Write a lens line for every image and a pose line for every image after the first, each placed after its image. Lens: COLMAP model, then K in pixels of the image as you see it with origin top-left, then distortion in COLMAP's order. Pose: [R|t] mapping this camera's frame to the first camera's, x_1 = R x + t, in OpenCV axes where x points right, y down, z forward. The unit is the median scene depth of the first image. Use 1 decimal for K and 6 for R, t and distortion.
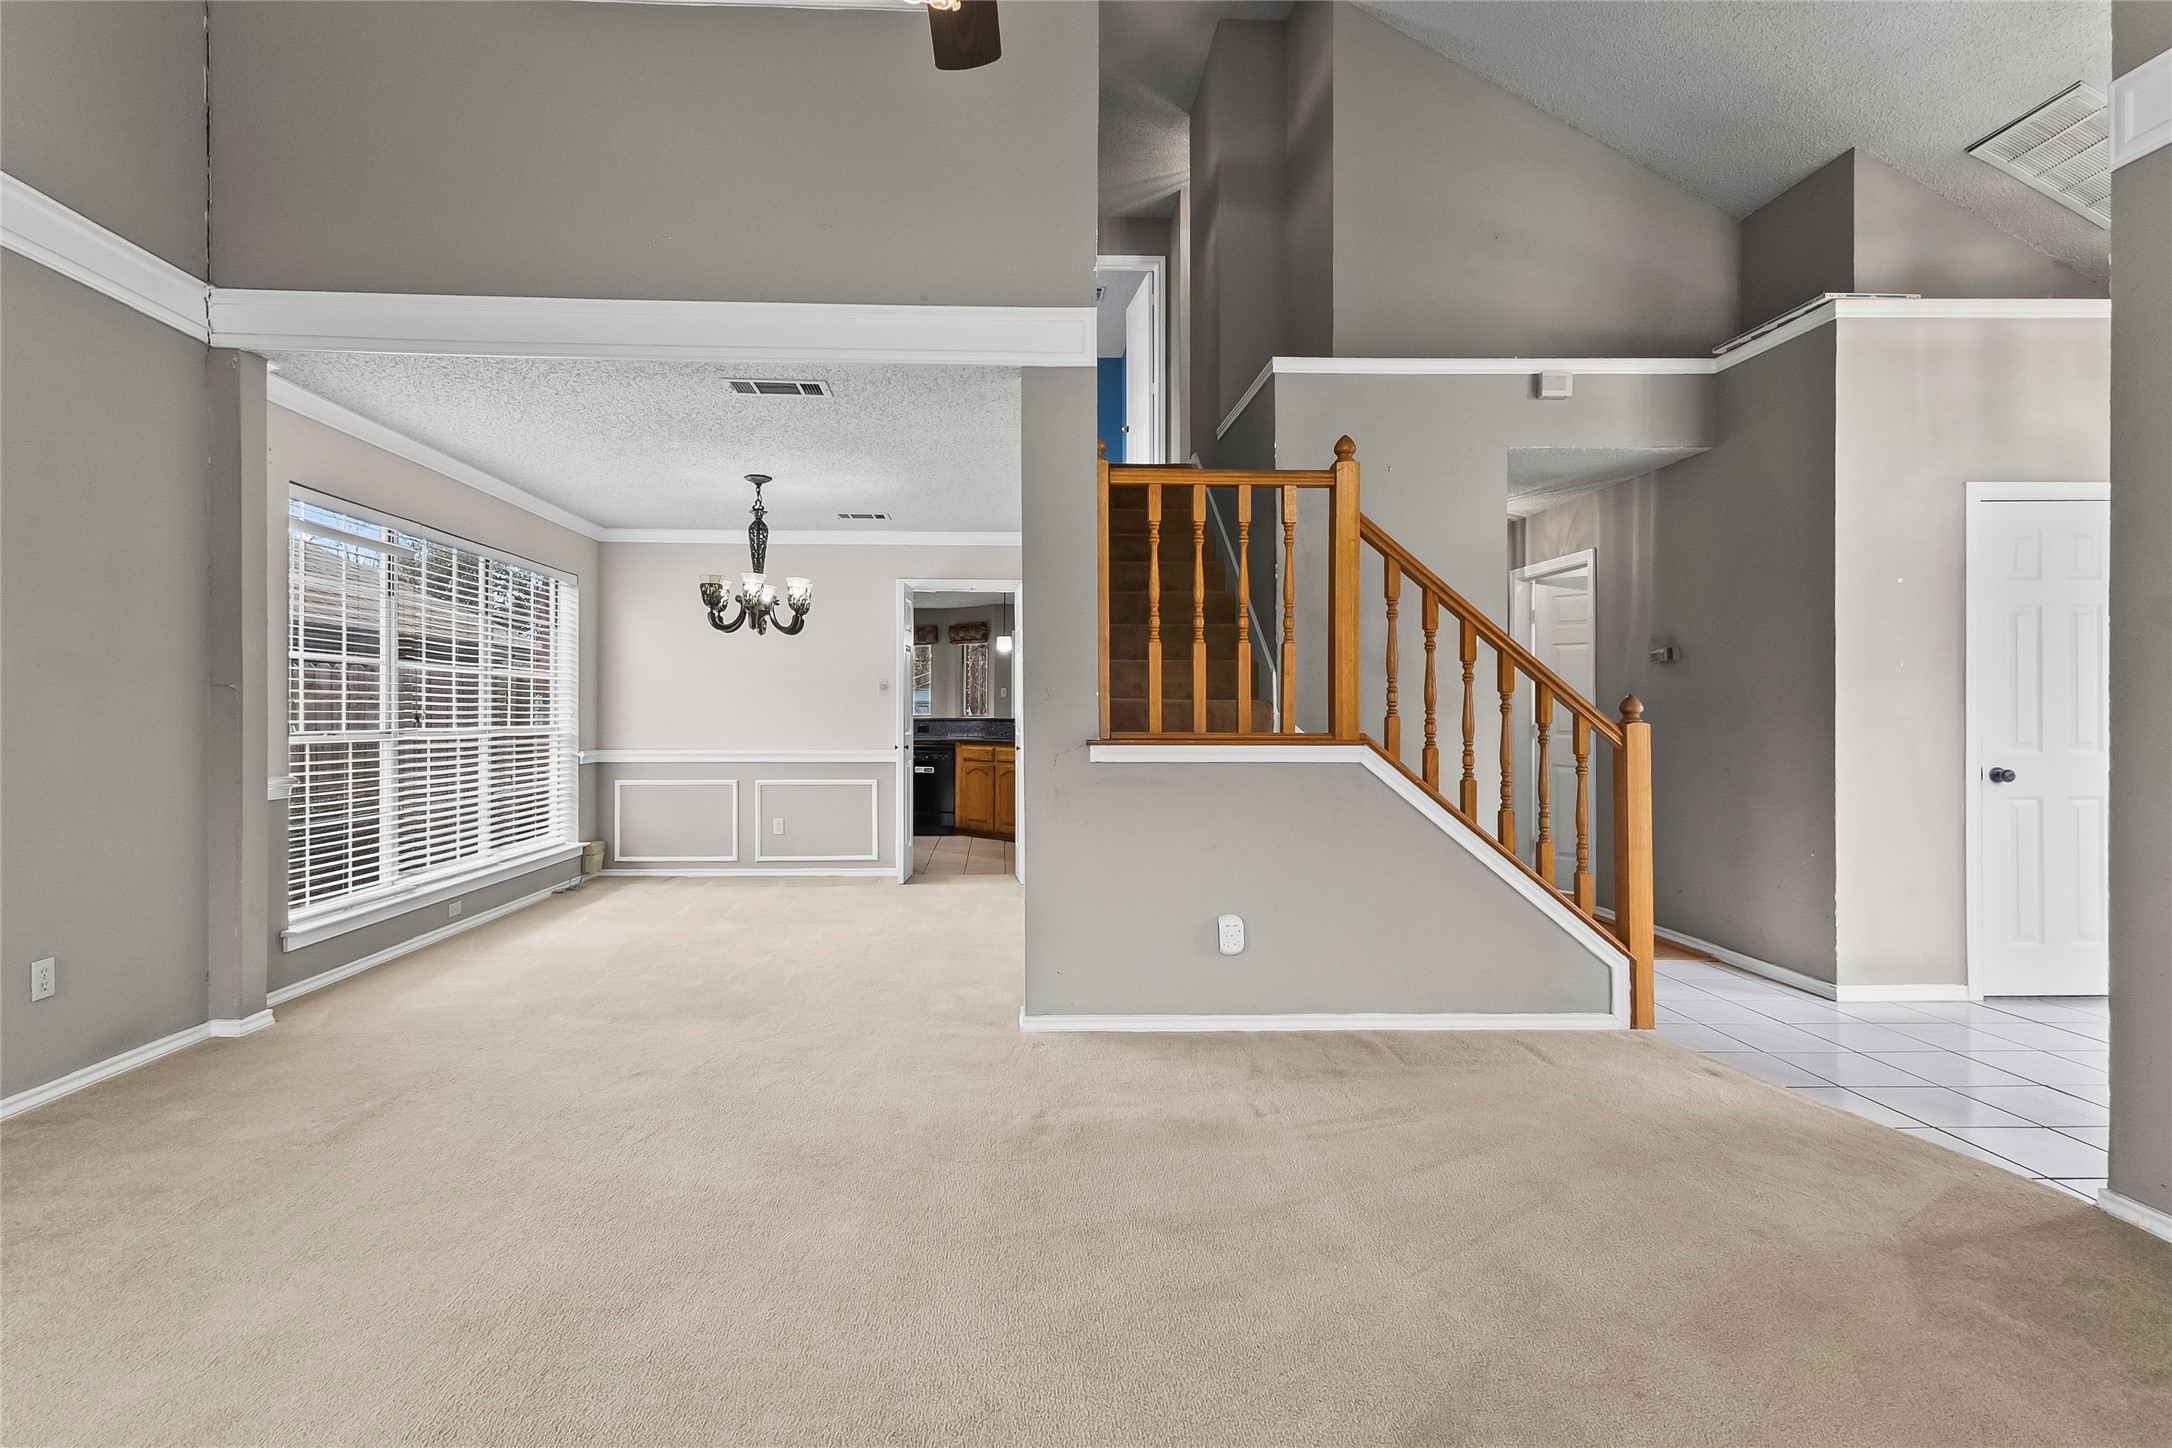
lens RADIAL K [[995.0, 0, 1070.5], [0, 995.0, 715.3], [0, 0, 1]] dist [0.017730, -0.002114]
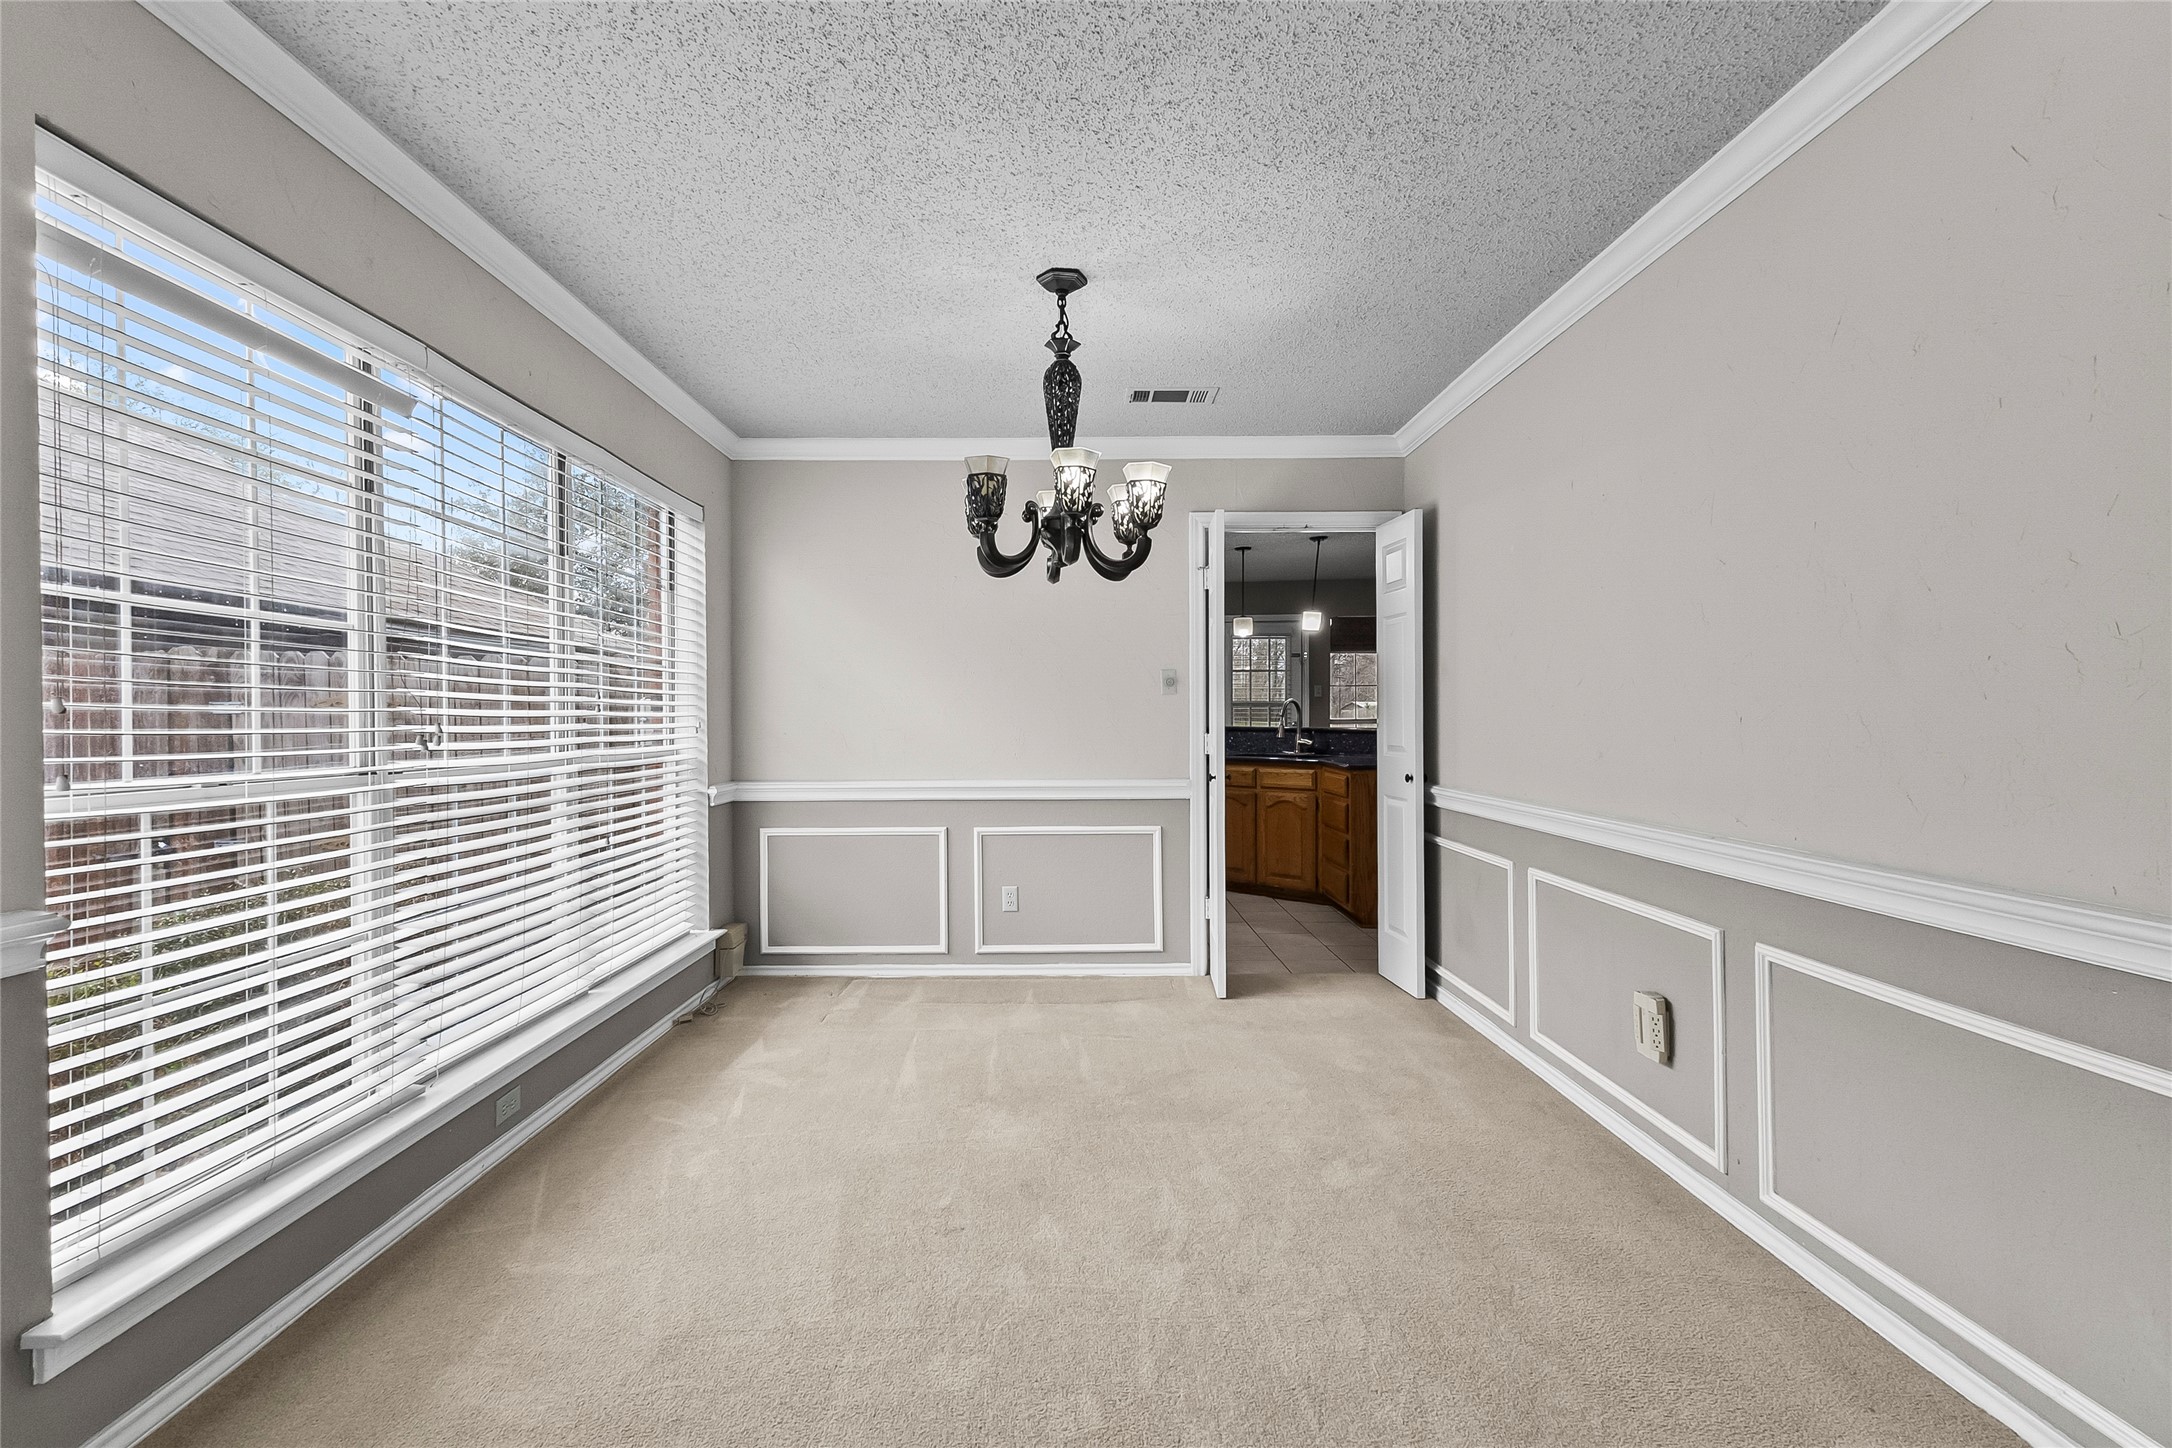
lens RADIAL K [[995.0, 0, 1105.1], [0, 995.0, 728.9], [0, 0, 1]] dist [0.017730, -0.002114]
pose [[0.999372, -0.006742, -0.034784, -0.240968], [0.007076, 0.999930, 0.009493, -0.004804], [0.034717, -0.009733, 0.999350, 0.415812]]
